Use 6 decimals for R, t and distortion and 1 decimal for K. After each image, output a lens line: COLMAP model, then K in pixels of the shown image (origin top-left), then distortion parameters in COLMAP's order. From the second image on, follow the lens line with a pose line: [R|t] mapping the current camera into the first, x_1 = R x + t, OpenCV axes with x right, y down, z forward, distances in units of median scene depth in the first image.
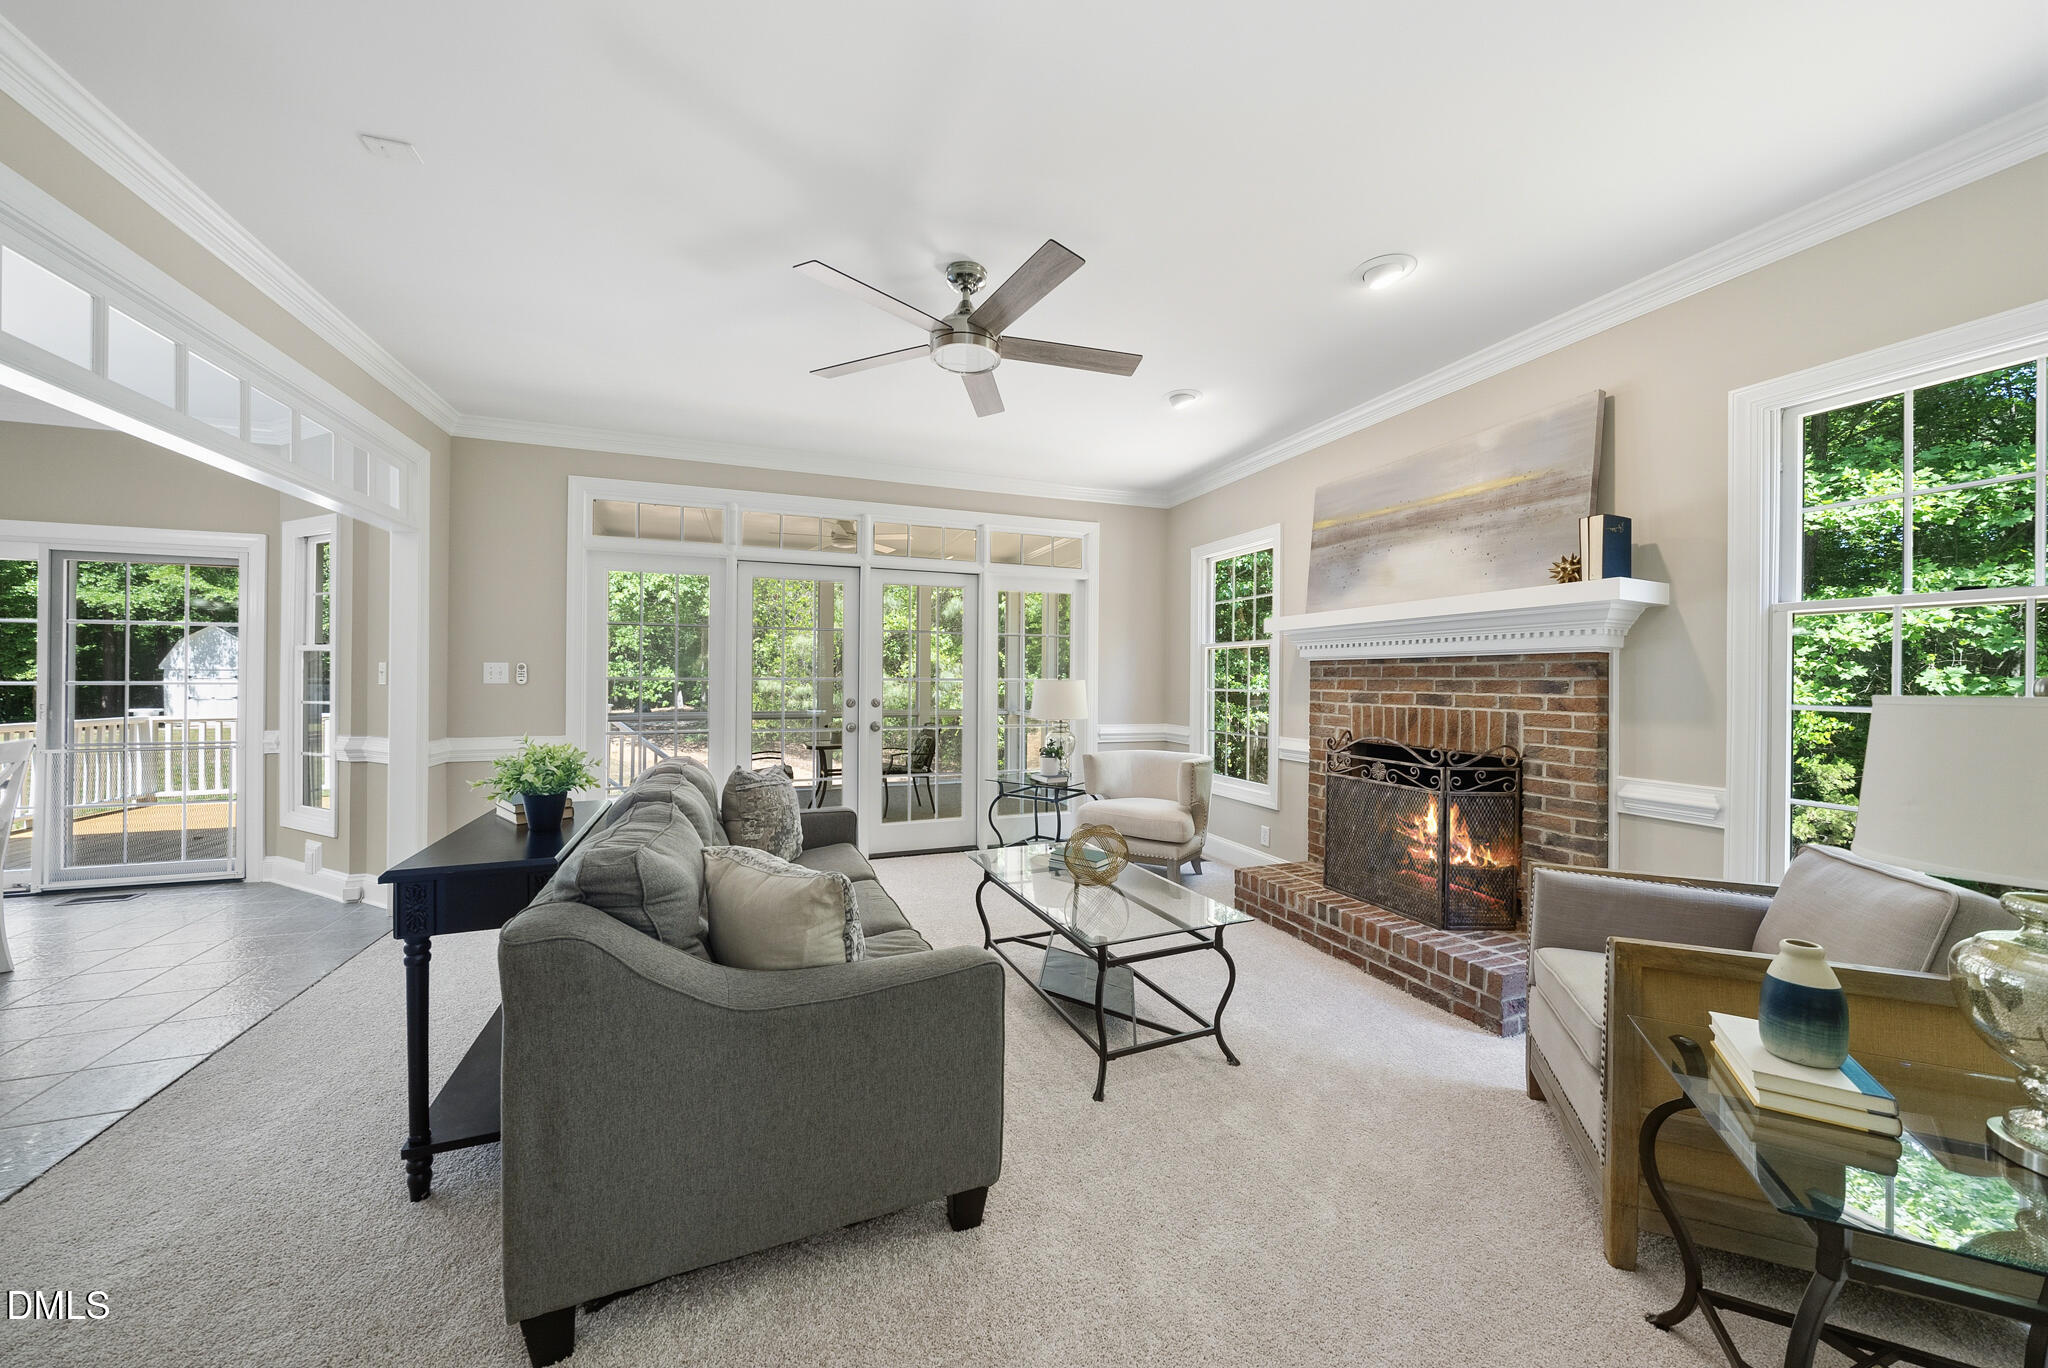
lens RADIAL K [[703.2, 0, 1016.4], [0, 703.2, 673.4], [0, 0, 1]] dist [-0.005176, -0.000123]
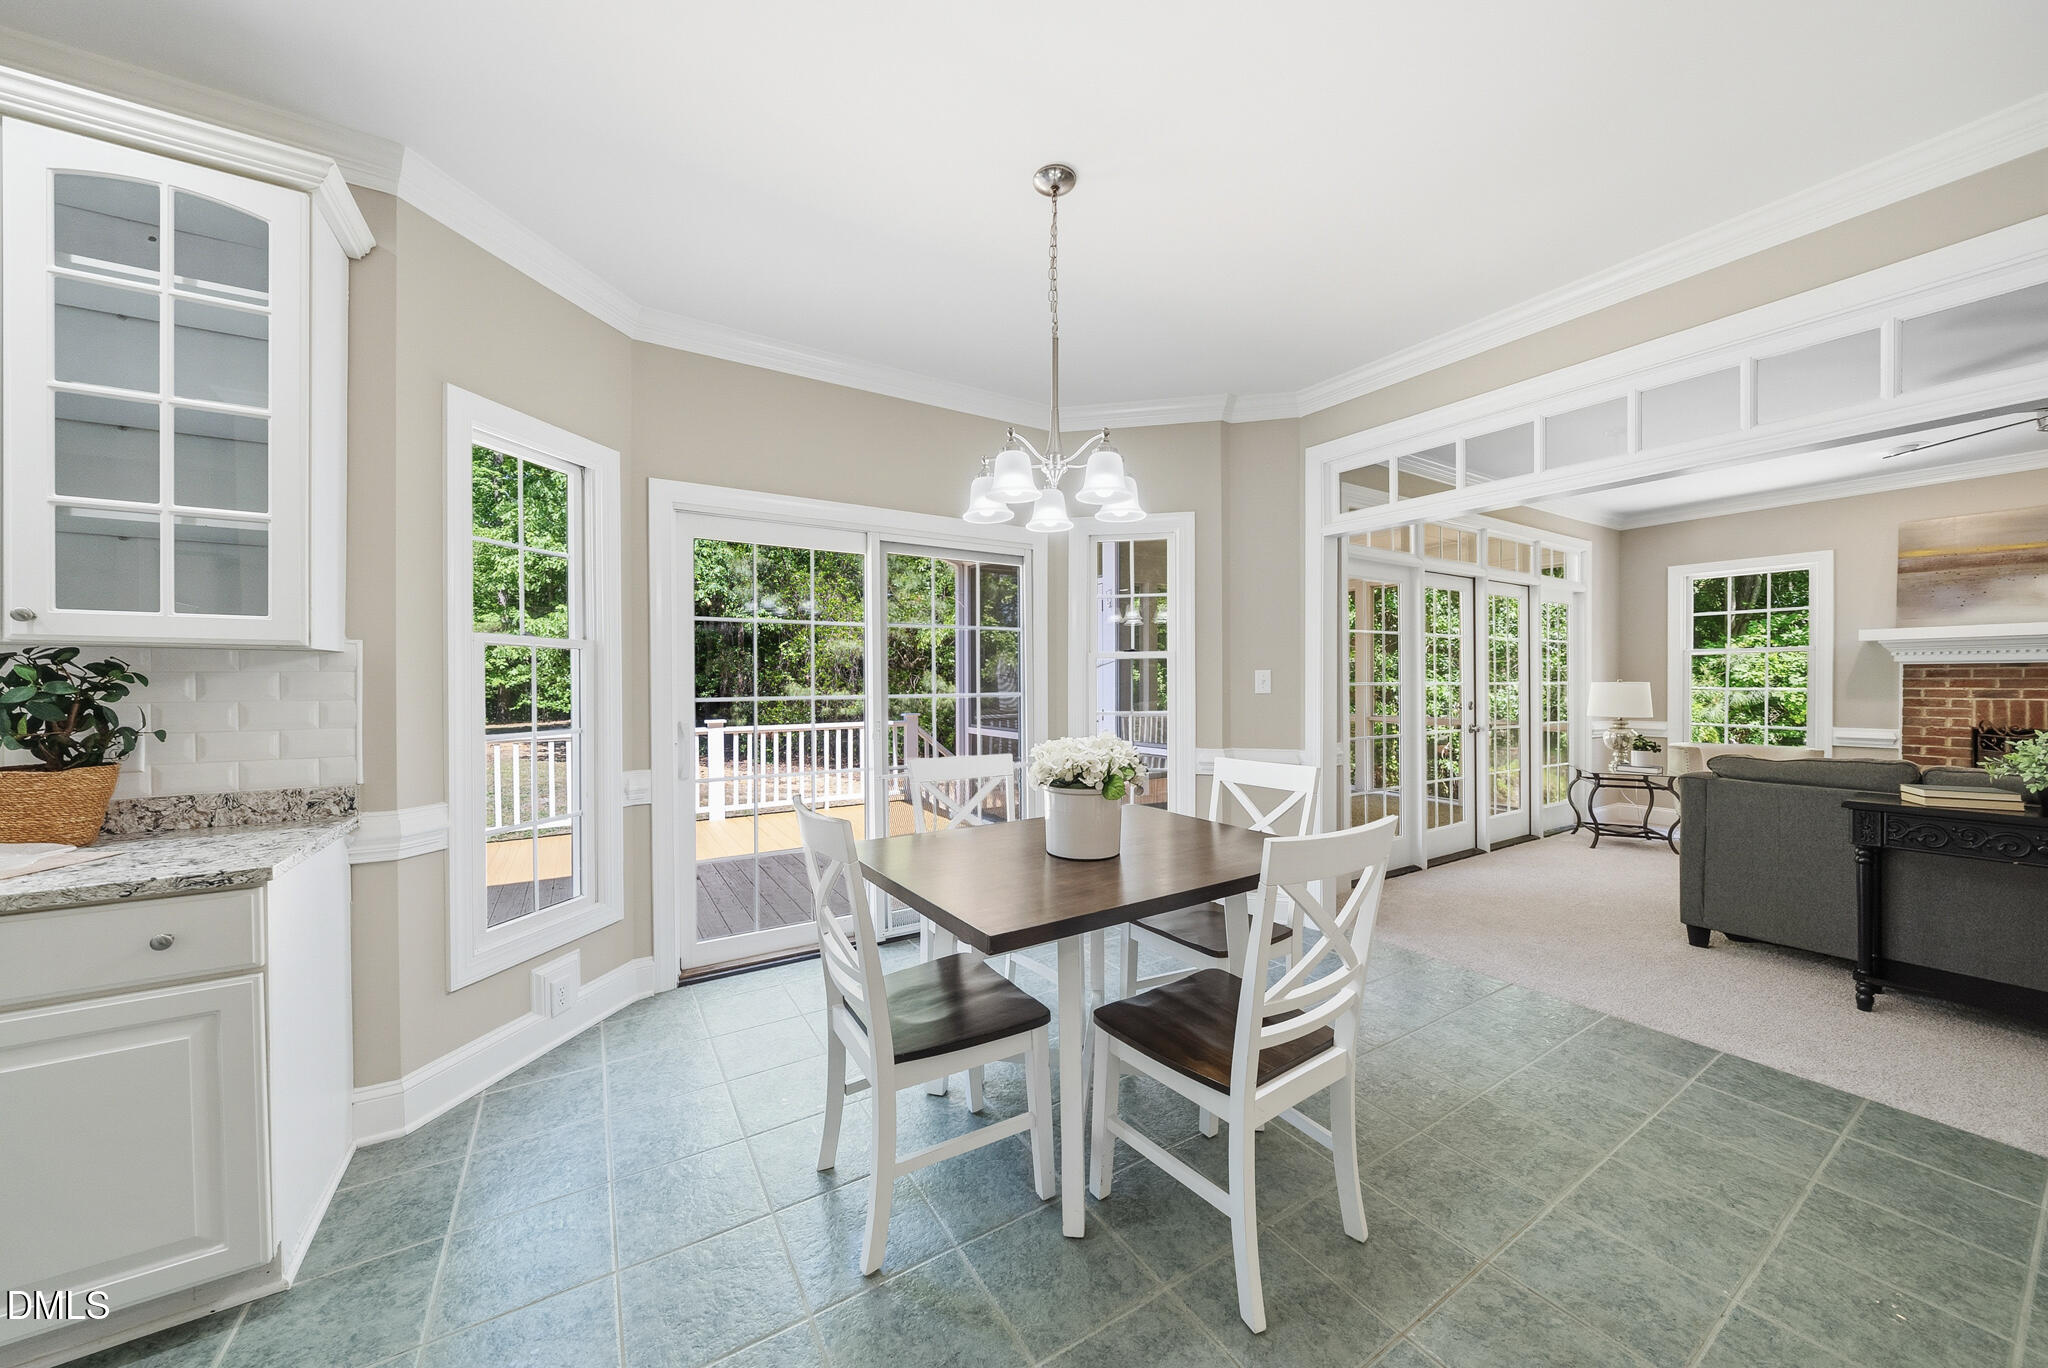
lens RADIAL K [[703.2, 0, 1013.6], [0, 703.2, 688.9], [0, 0, 1]] dist [-0.005176, -0.000123]
pose [[0.981987, -0.011992, 0.188566, -1.336412], [0.008462, 0.999774, 0.019516, -0.011915], [-0.188757, -0.017568, 0.981867, 0.090441]]
